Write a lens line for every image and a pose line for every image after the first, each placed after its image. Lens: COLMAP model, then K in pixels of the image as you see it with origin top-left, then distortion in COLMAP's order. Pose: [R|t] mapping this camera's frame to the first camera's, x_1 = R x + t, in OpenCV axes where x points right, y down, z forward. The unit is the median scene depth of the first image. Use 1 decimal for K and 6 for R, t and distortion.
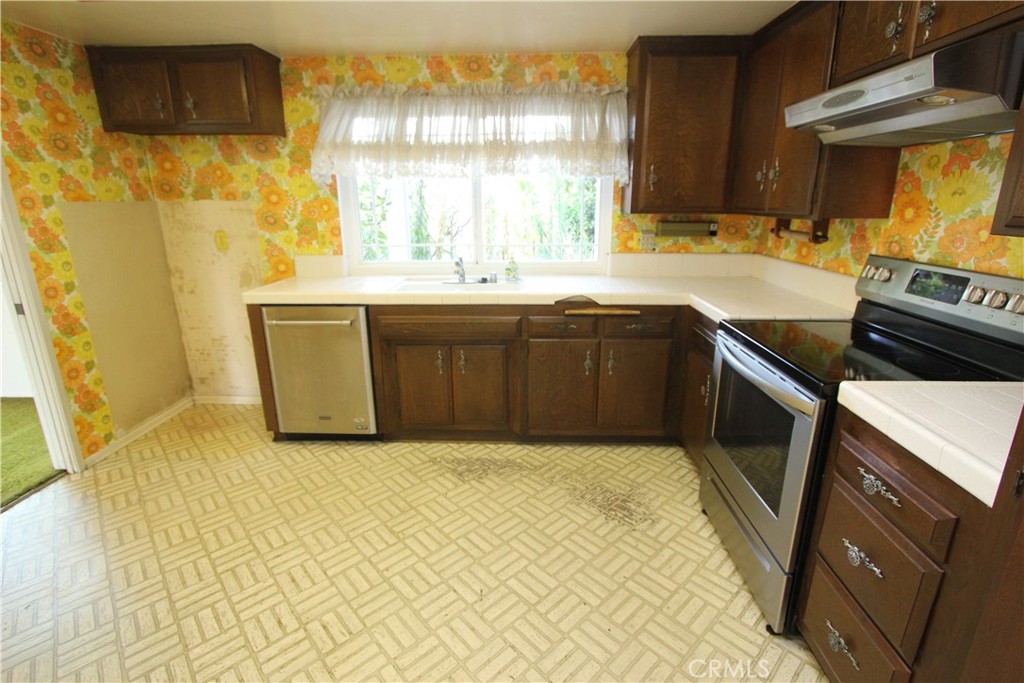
lens RADIAL K [[478.5, 0, 513.8], [0, 478.5, 328.4], [0, 0, 1]] dist [-0.016855, 0.000958]
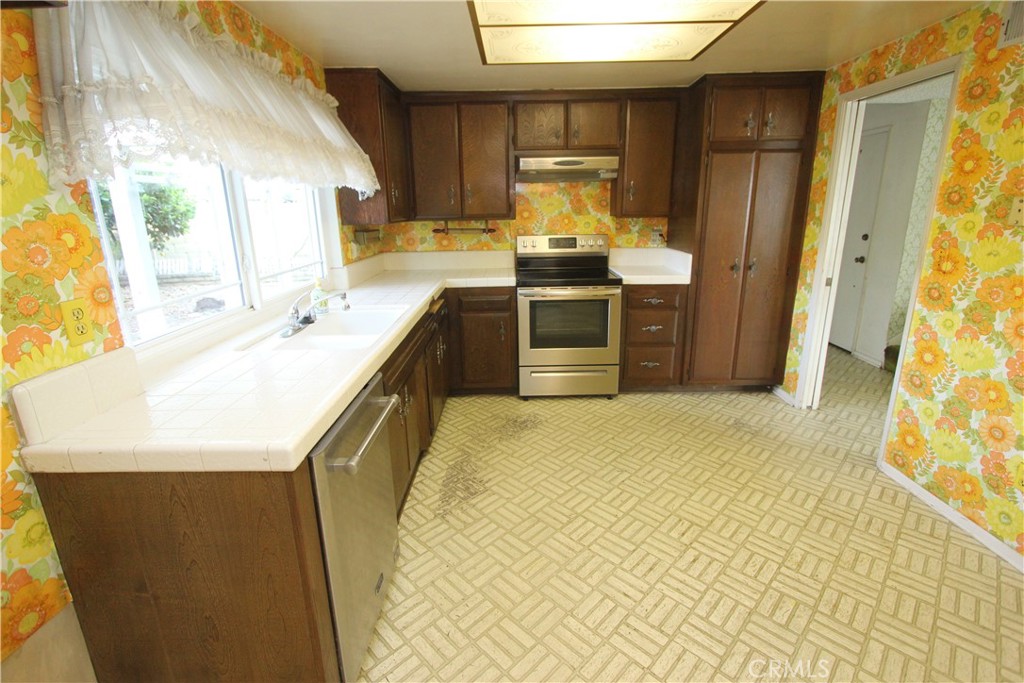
lens RADIAL K [[466.2, 0, 515.4], [0, 466.2, 327.9], [0, 0, 1]] dist [-0.013789, 0.000264]
pose [[-0.029074, -0.248193, 0.968274, -1.278677], [0.276078, 0.929010, 0.246418, -0.290673], [-0.960695, 0.274484, 0.041510, 1.068091]]
